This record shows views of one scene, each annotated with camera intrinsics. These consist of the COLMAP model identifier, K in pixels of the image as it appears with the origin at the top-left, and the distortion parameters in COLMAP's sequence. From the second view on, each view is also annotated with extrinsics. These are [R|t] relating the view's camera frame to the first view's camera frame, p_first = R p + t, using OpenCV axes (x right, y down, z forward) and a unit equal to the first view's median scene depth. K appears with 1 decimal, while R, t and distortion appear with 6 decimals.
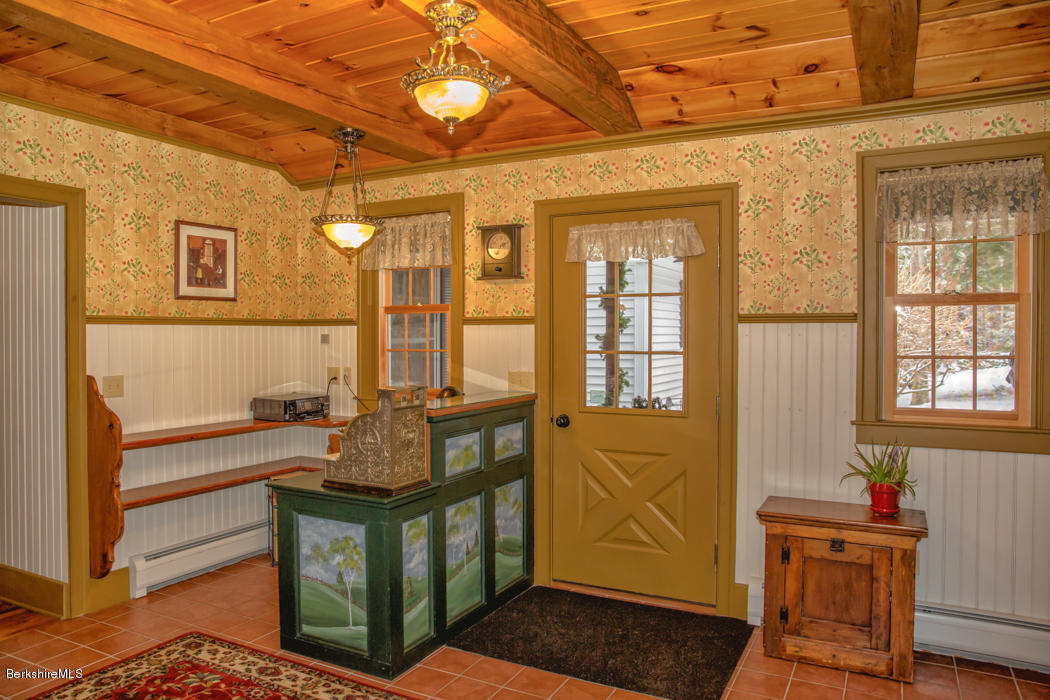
lens RADIAL K [[733.9, 0, 518.6], [0, 733.9, 347.4], [0, 0, 1]] dist [-0.111953, 0.077042]
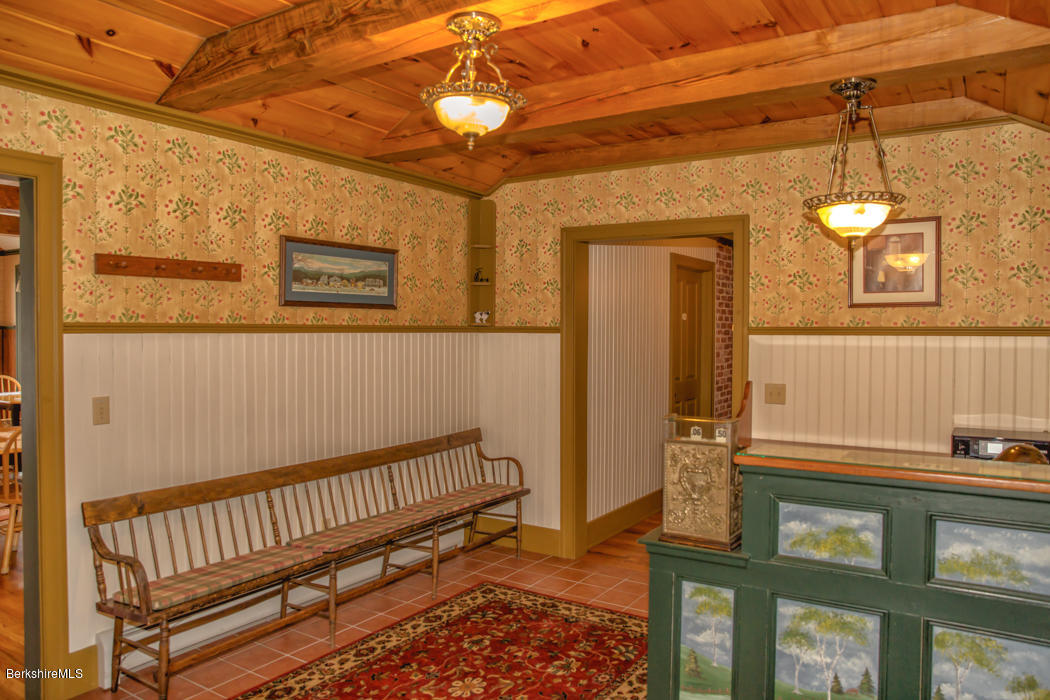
lens RADIAL K [[733.9, 0, 518.6], [0, 733.9, 347.4], [0, 0, 1]] dist [-0.111953, 0.077042]
pose [[-0.083984, 0.021316, -0.996239, 0.558110], [-0.022542, 0.999475, 0.023285, -0.031235], [0.996212, 0.024413, -0.083459, 0.734697]]
